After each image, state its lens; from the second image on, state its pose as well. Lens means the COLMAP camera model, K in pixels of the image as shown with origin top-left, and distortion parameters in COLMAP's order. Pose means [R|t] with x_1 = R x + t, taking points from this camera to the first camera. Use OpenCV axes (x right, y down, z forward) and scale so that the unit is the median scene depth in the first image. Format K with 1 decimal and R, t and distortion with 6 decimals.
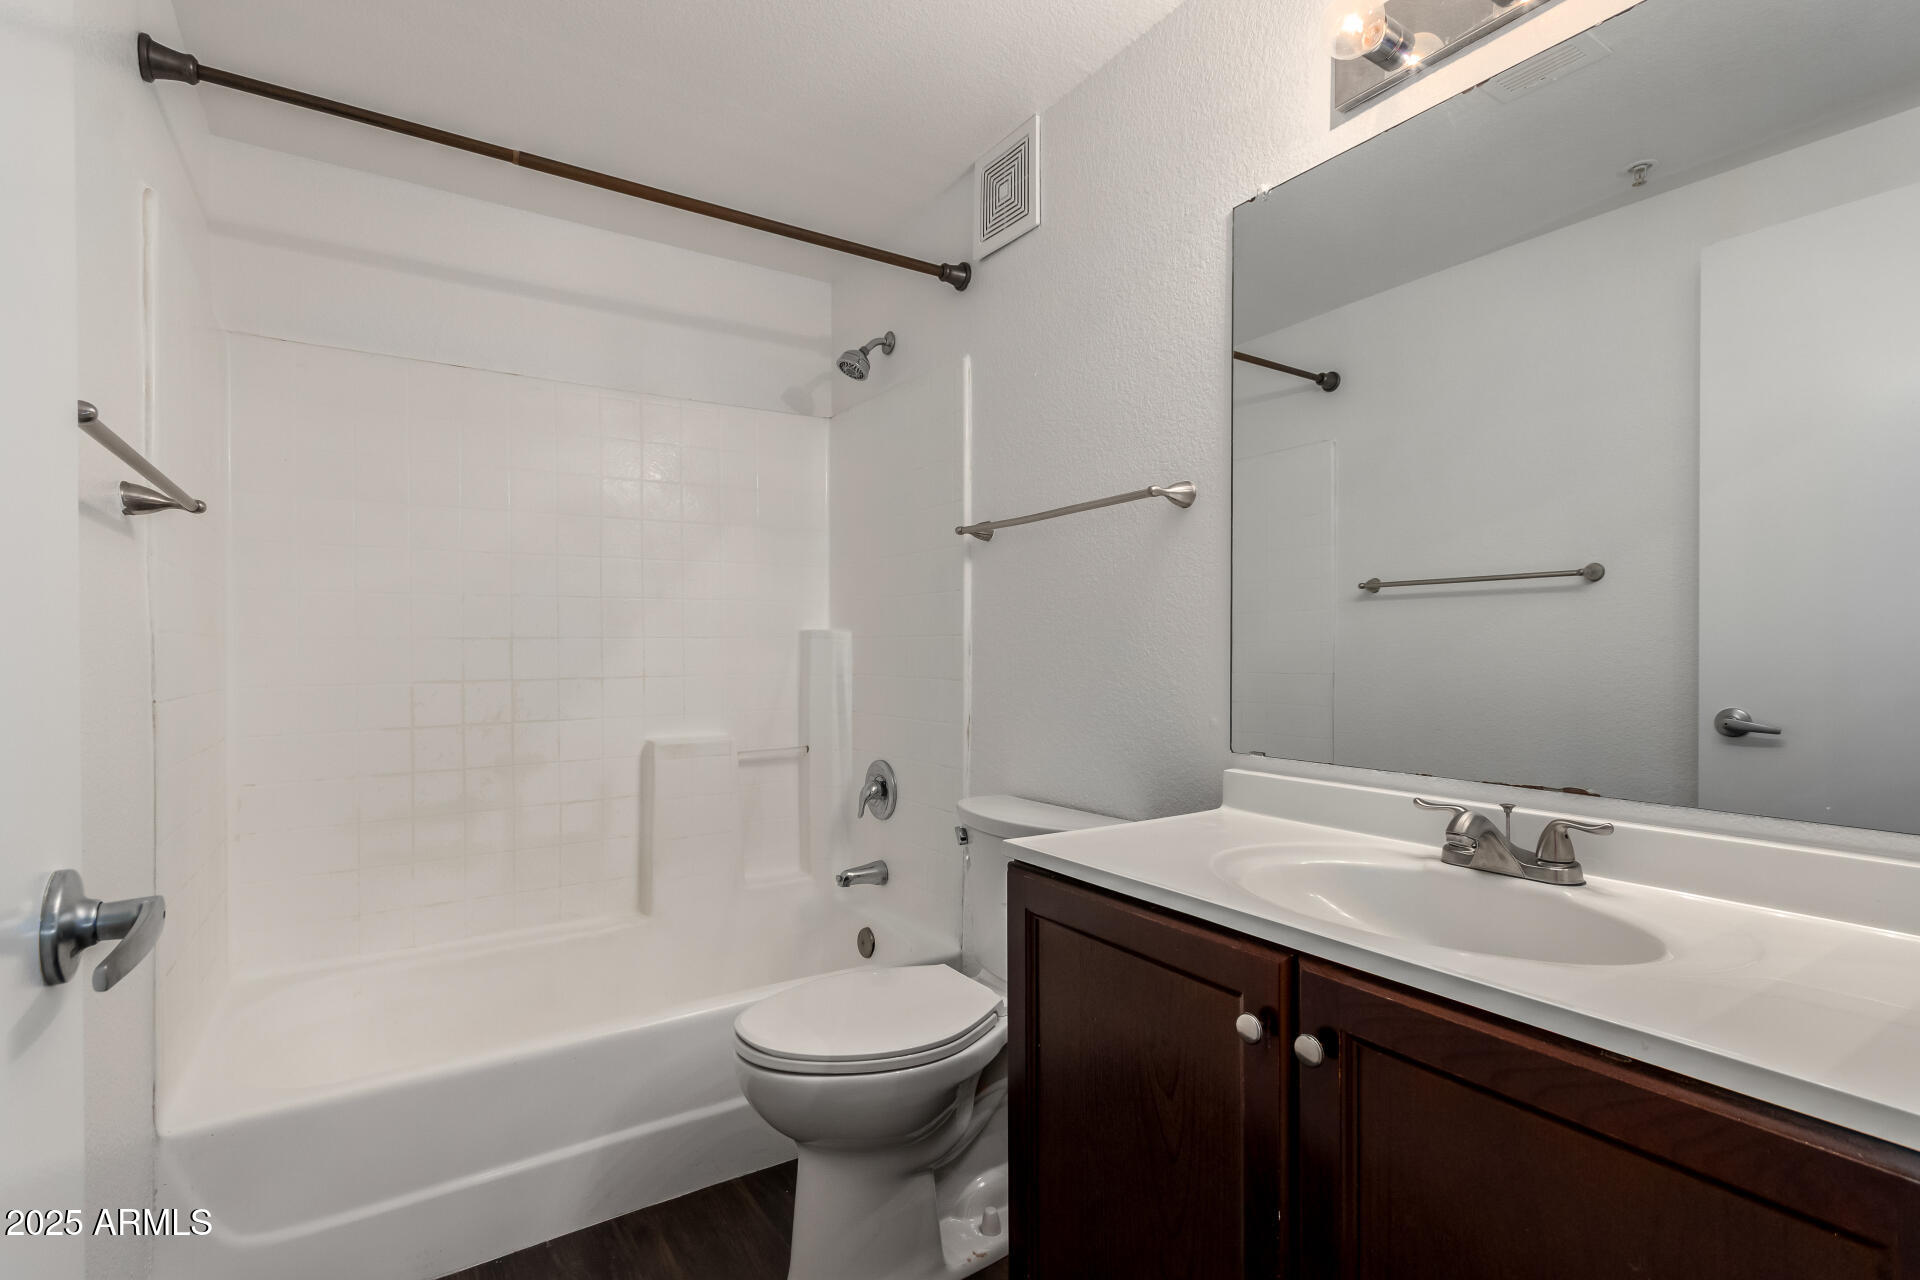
lens RADIAL K [[895.9, 0, 949.4], [0, 895.9, 653.2], [0, 0, 1]] dist [0.010323, -0.000162]
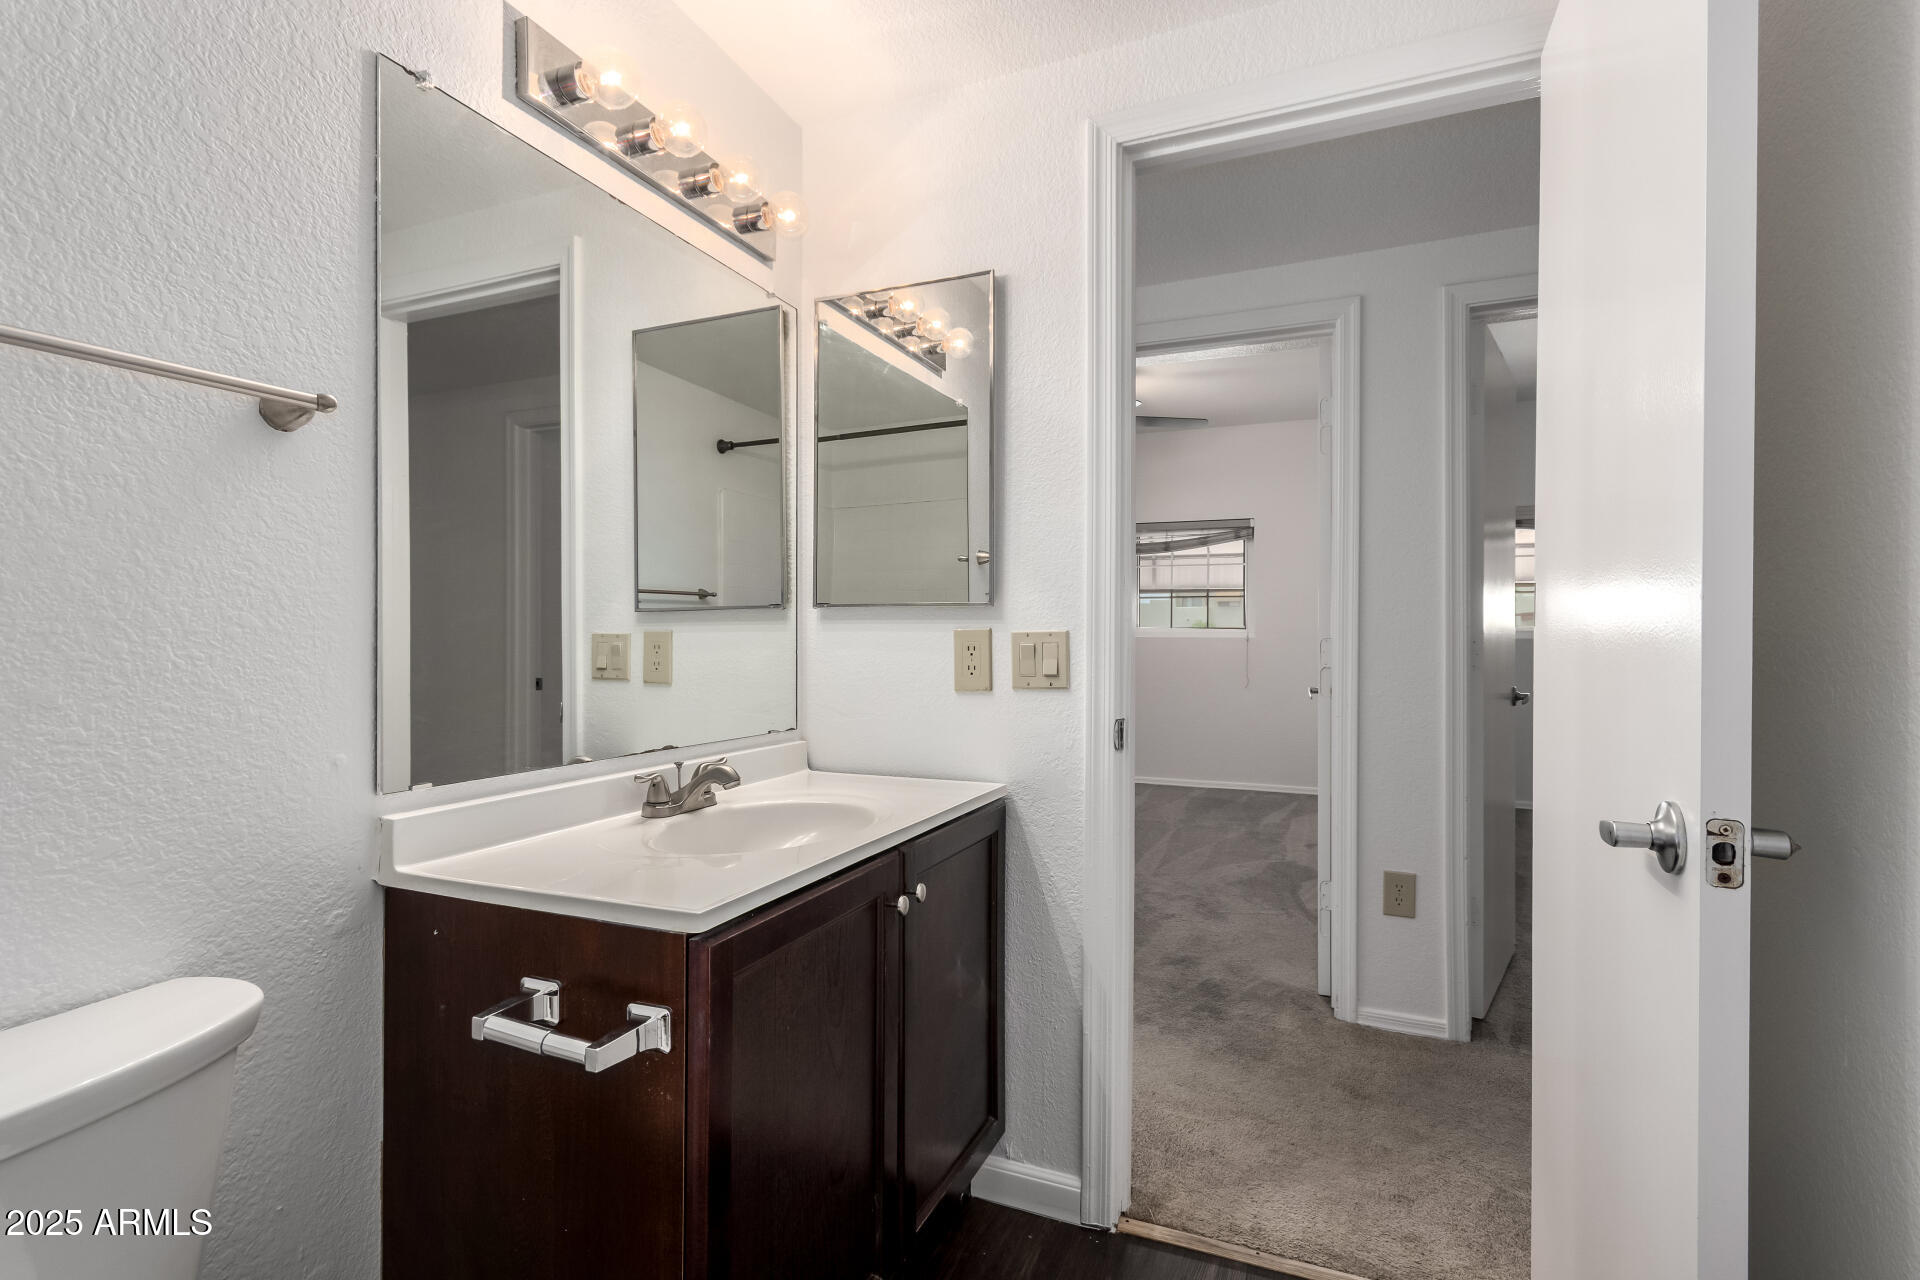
lens RADIAL K [[895.9, 0, 949.4], [0, 895.9, 653.2], [0, 0, 1]] dist [0.010323, -0.000162]
pose [[-0.544324, -0.008352, 0.838834, -0.630265], [0.003224, 0.999922, 0.012047, -0.013348], [-0.838869, 0.009262, -0.544254, 1.141135]]
